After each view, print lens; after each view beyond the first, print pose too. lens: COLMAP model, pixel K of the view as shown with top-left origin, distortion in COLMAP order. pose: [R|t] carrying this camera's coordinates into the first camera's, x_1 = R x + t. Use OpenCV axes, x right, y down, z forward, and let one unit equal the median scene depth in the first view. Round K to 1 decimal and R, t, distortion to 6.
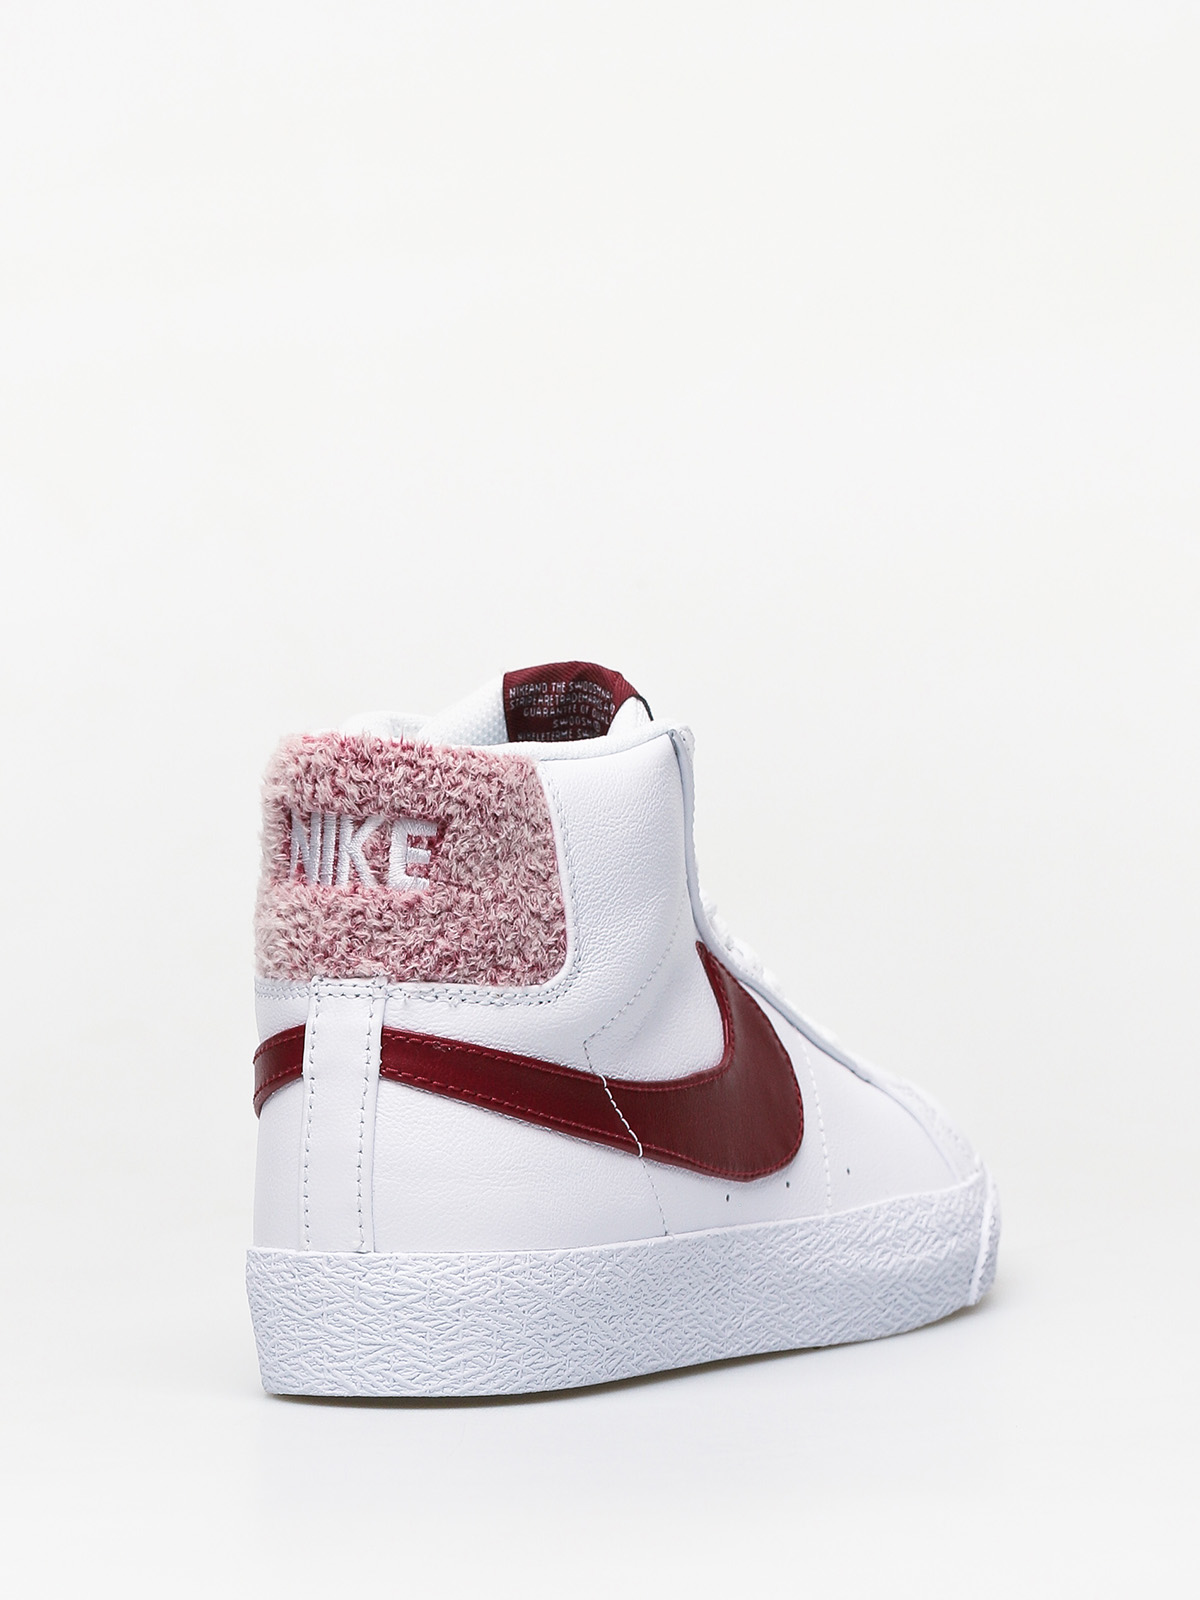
lens RADIAL K [[4529.1, 0, 600.0], [0, 4529.1, 800.0], [0, 0, 1]] dist [-0.188184, -0.846050]
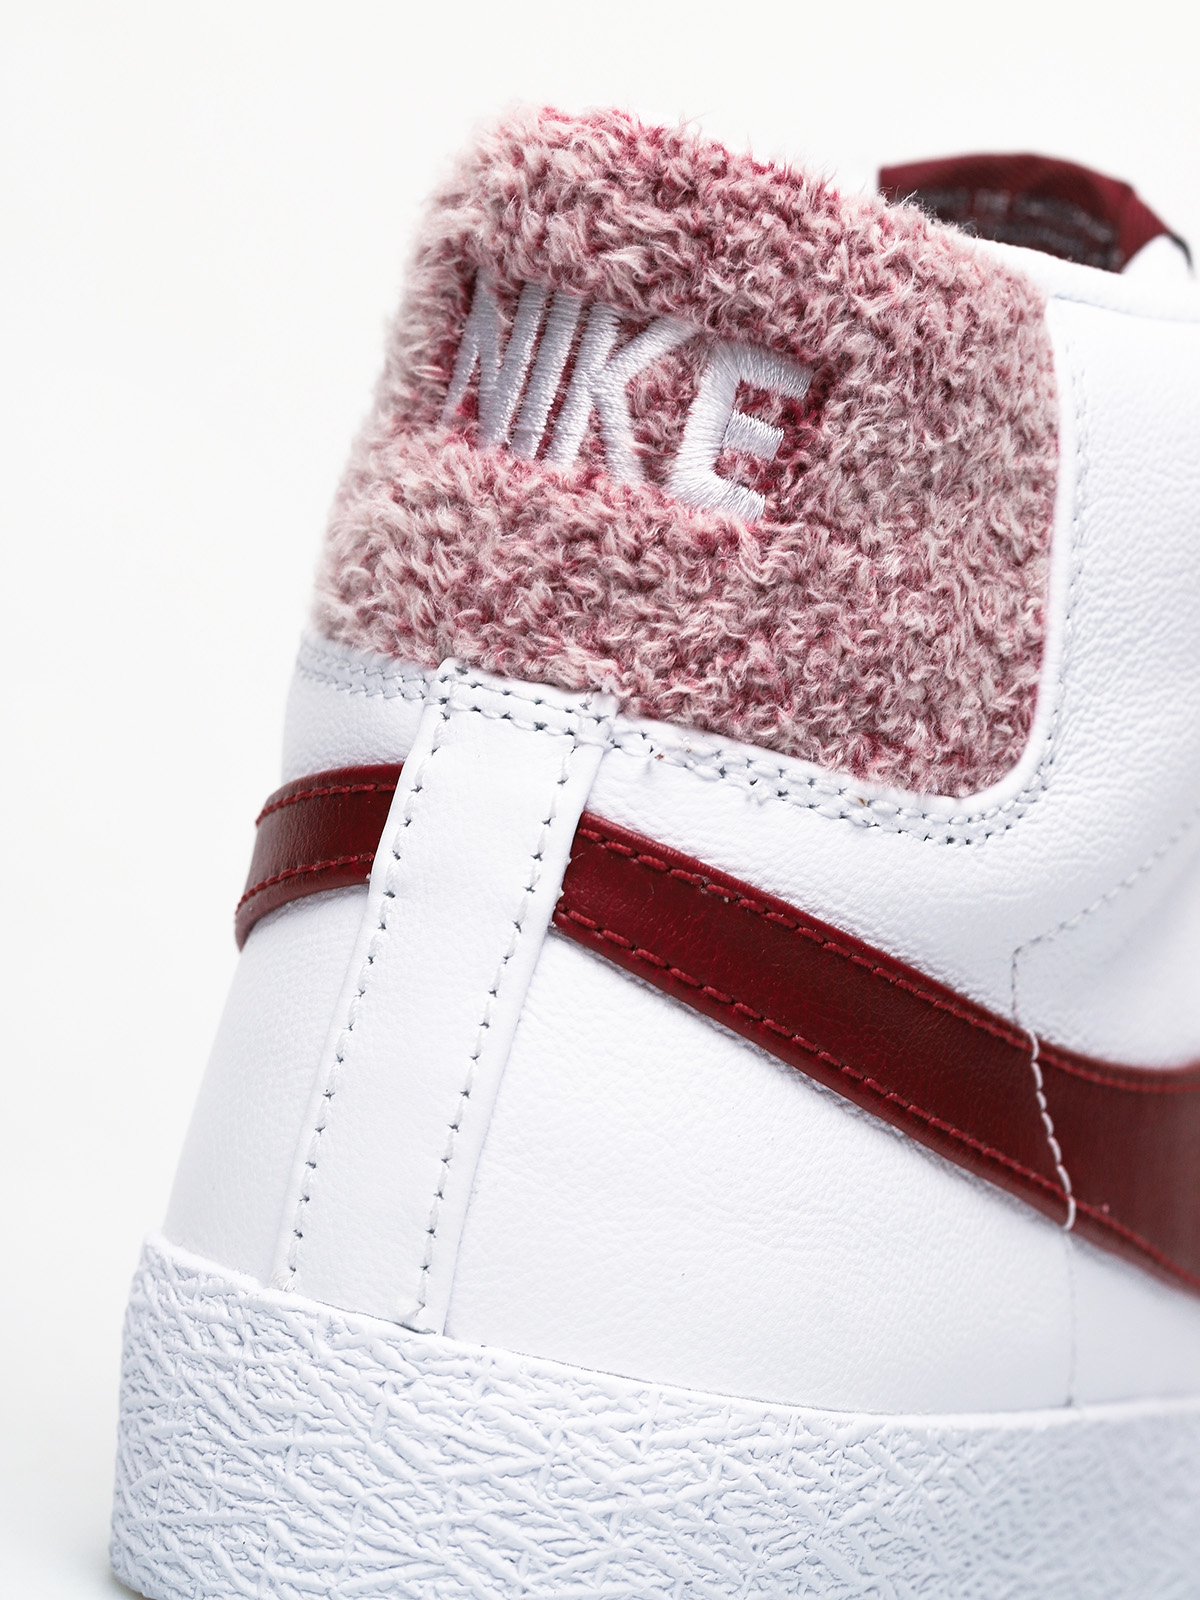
lens RADIAL K [[4528.4, 0, 554.5], [0, 4528.4, 798.4], [0, 0, 1]] dist [-0.003051, 0.184779]
pose [[0.974094, 0.226113, 0.003770, -0.052030], [-0.226055, 0.973108, 0.044273, 0.030634], [0.006342, -0.043978, 0.999012, 0.576622]]
